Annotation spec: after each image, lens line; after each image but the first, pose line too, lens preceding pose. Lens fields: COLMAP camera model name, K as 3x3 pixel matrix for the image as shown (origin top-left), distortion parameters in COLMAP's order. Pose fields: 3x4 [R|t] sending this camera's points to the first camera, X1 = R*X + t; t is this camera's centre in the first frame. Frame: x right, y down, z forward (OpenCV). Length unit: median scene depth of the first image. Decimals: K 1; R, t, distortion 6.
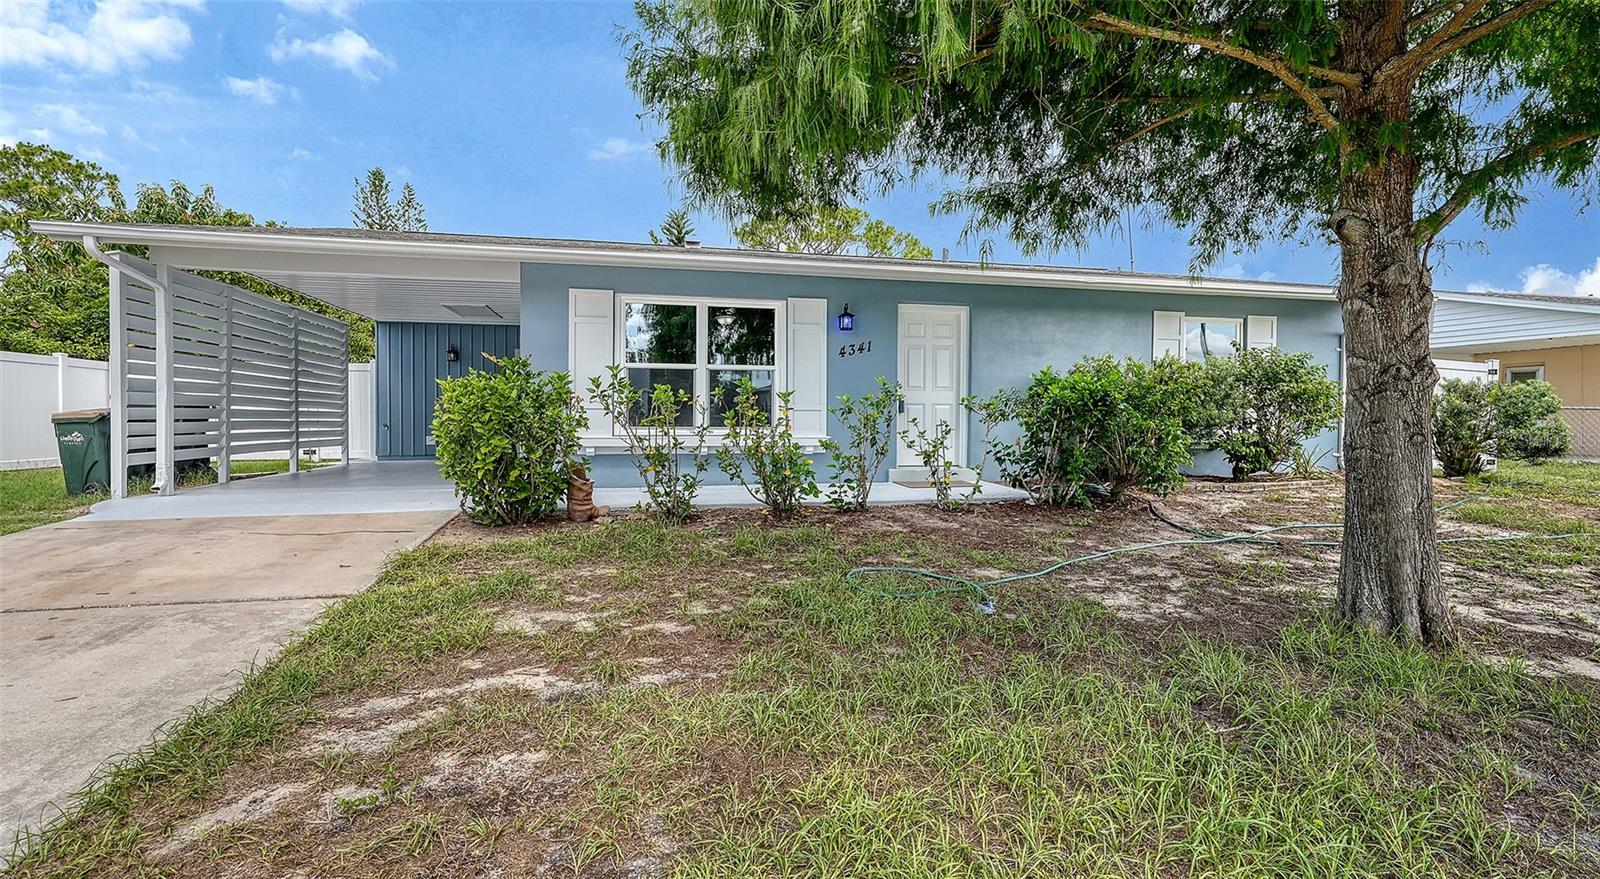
lens RADIAL K [[725.6, 0, 793.3], [0, 725.6, 411.5], [0, 0, 1]] dist [-0.000646, -0.000788]
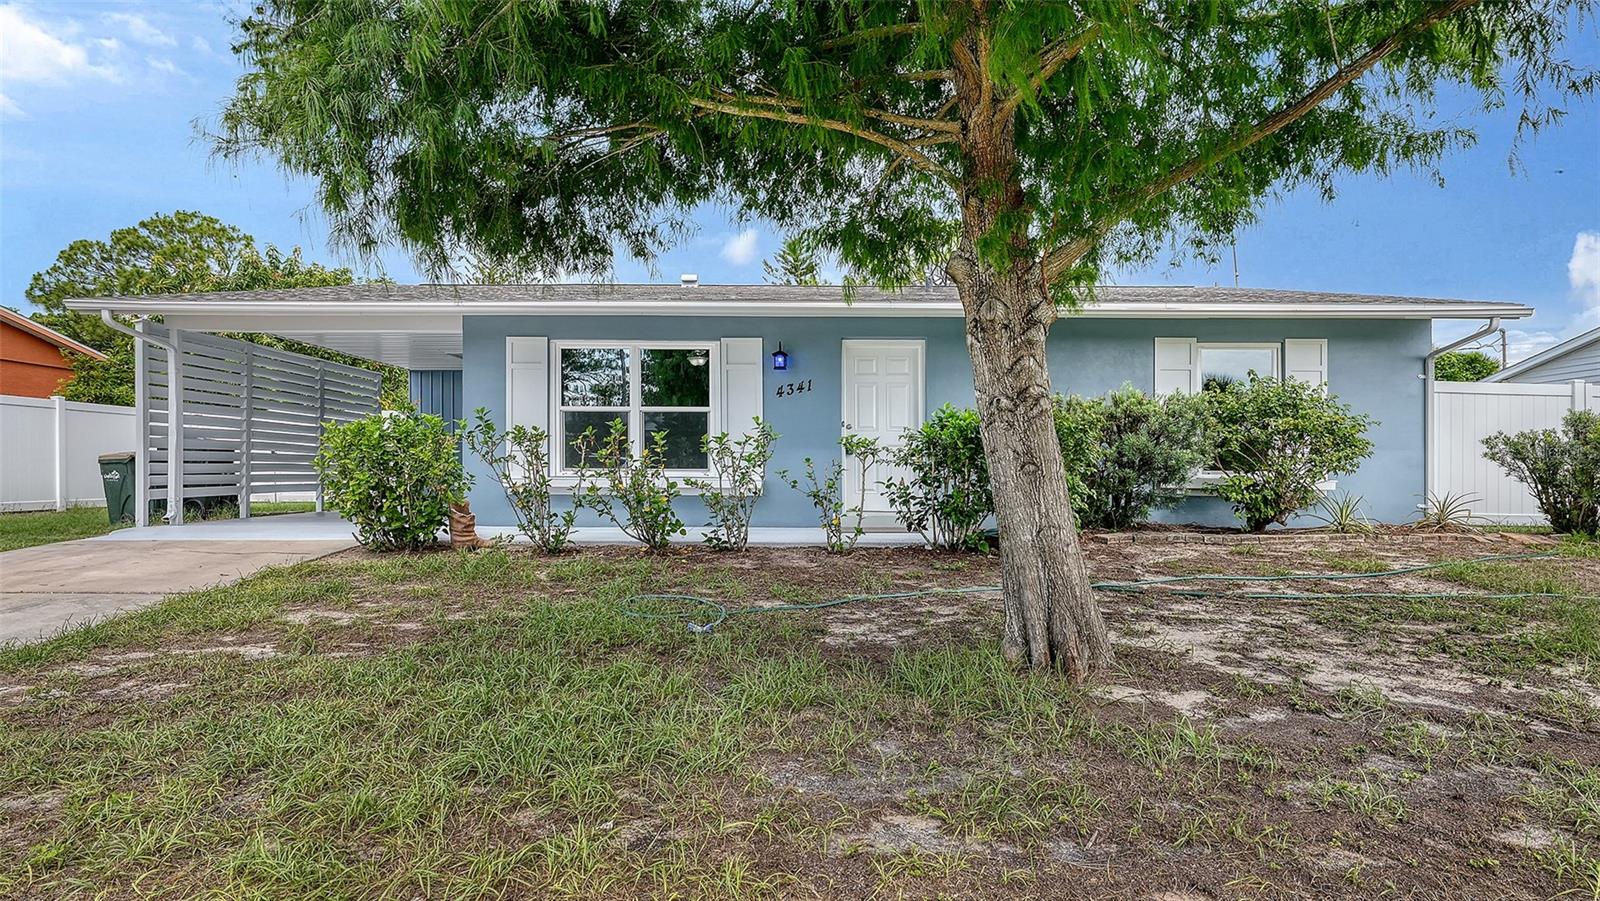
lens RADIAL K [[858.5, 0, 802.8], [0, 858.5, 450.0], [0, 0, 1]] dist [-0.001534, 0.000785]
pose [[0.975740, -0.004167, -0.218892, 0.374627], [0.000945, 0.999890, -0.014823, 0.013757], [0.218930, 0.014257, 0.975637, -0.117807]]
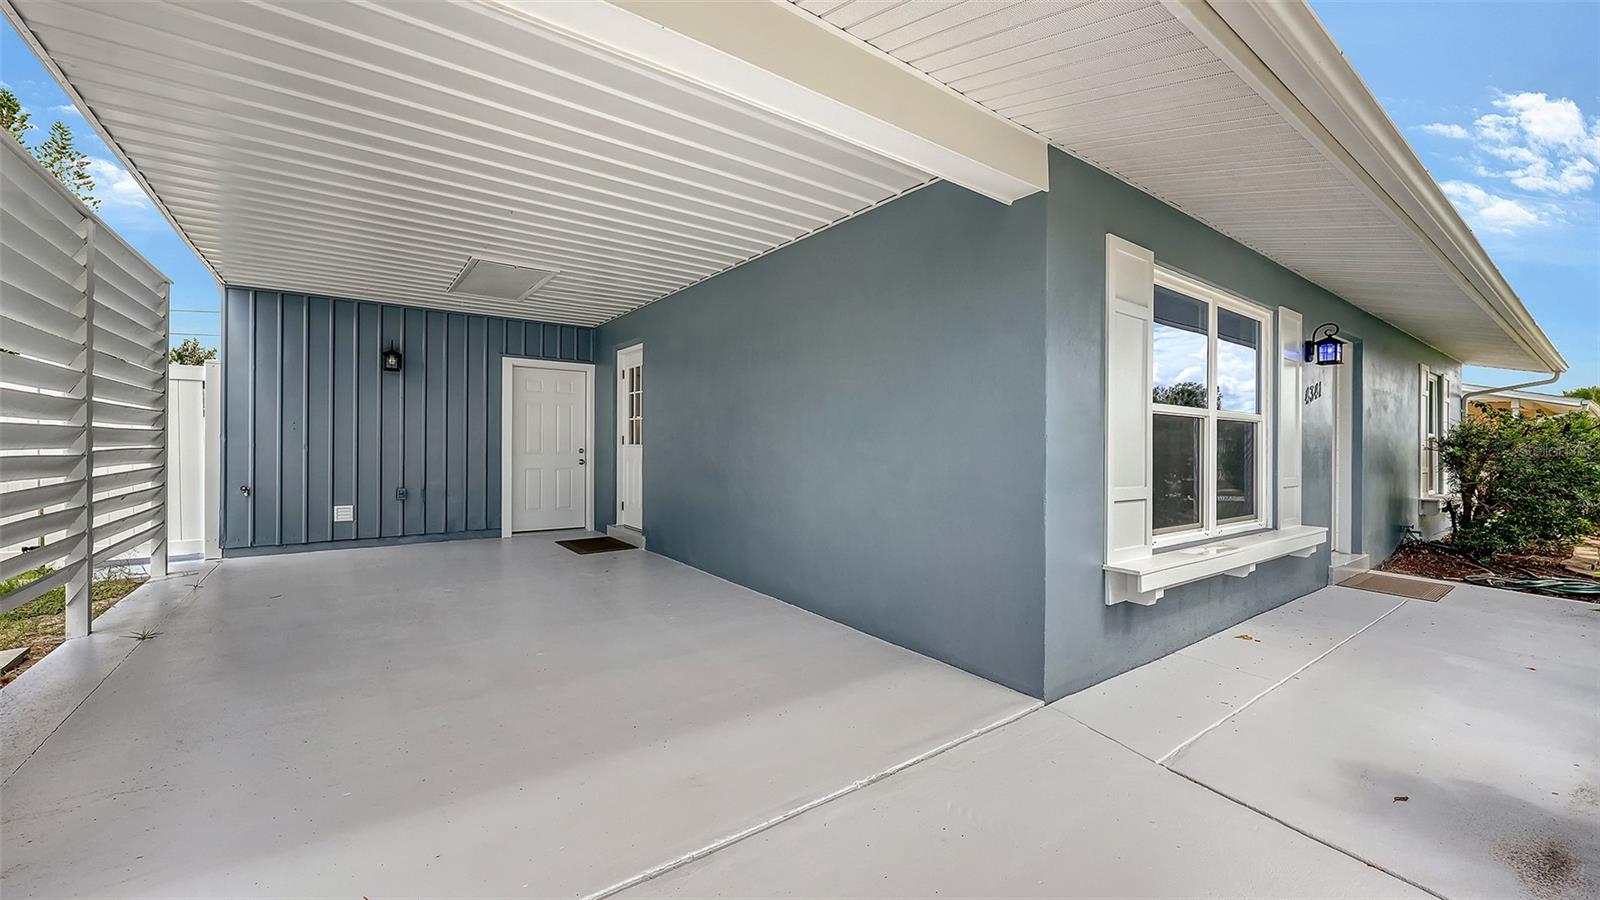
lens RADIAL K [[621.8, 0, 802.1], [0, 621.8, 445.9], [0, 0, 1]] dist [-0.007166, 0.000008]
pose [[0.912484, 0.008499, 0.409025, -0.632742], [-0.017325, 0.999690, 0.017877, -0.042481], [-0.408746, -0.023399, 0.912348, 0.720877]]
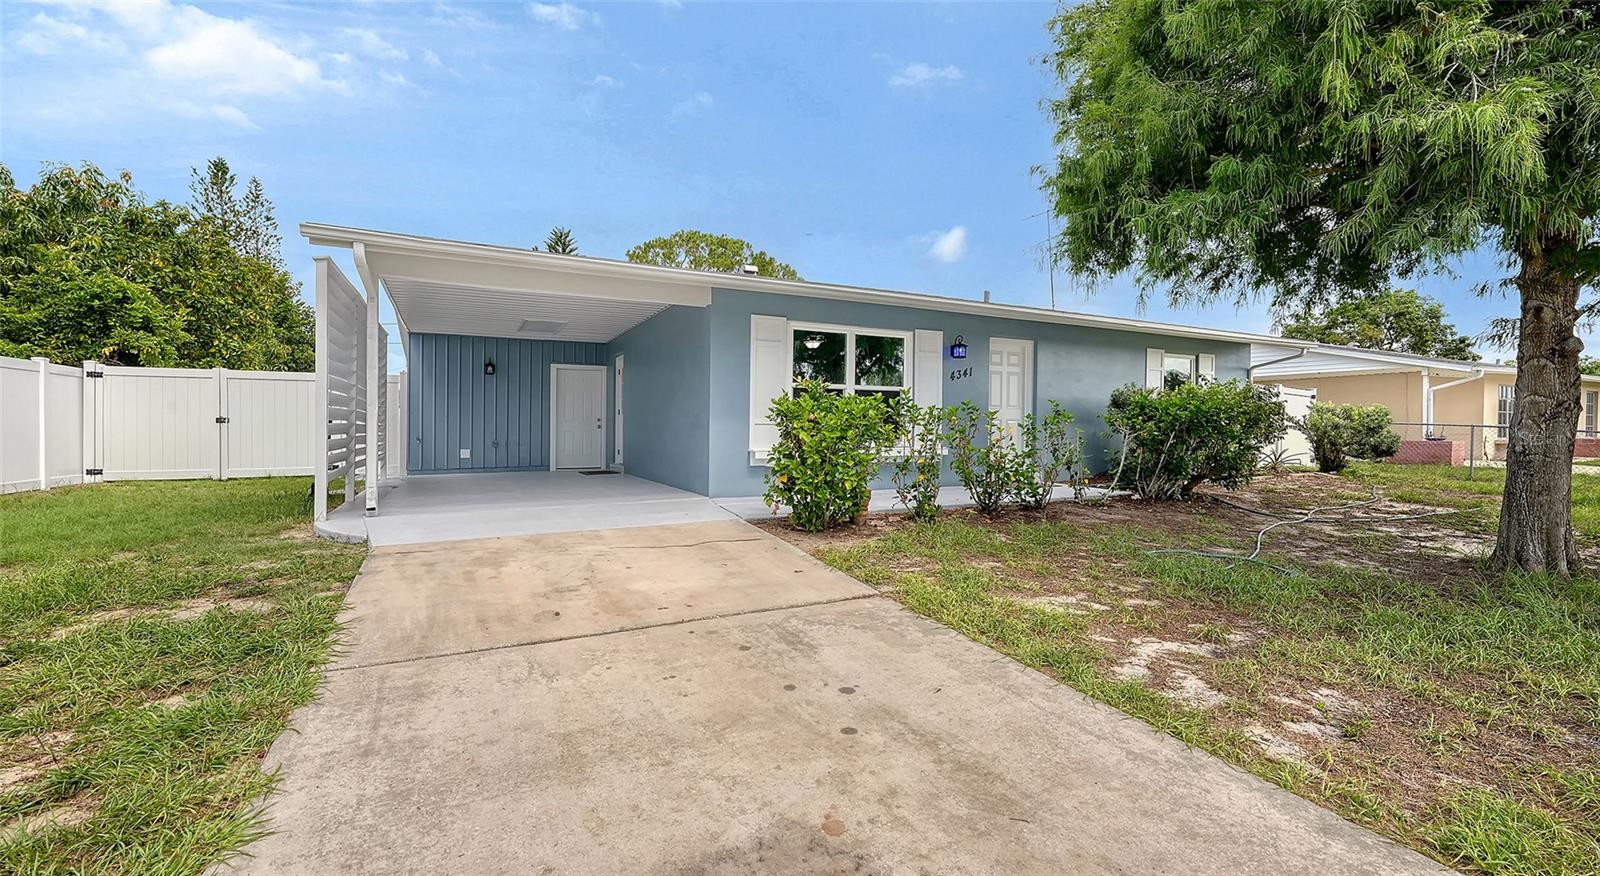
lens RADIAL K [[660.7, 0, 798.8], [0, 660.7, 413.4], [0, 0, 1]] dist [-0.000700, 0.000087]
pose [[0.967080, 0.004137, 0.254439, -0.487889], [-0.001028, 0.999923, -0.012353, -0.007742], [-0.254471, 0.011685, 0.967010, 0.017082]]
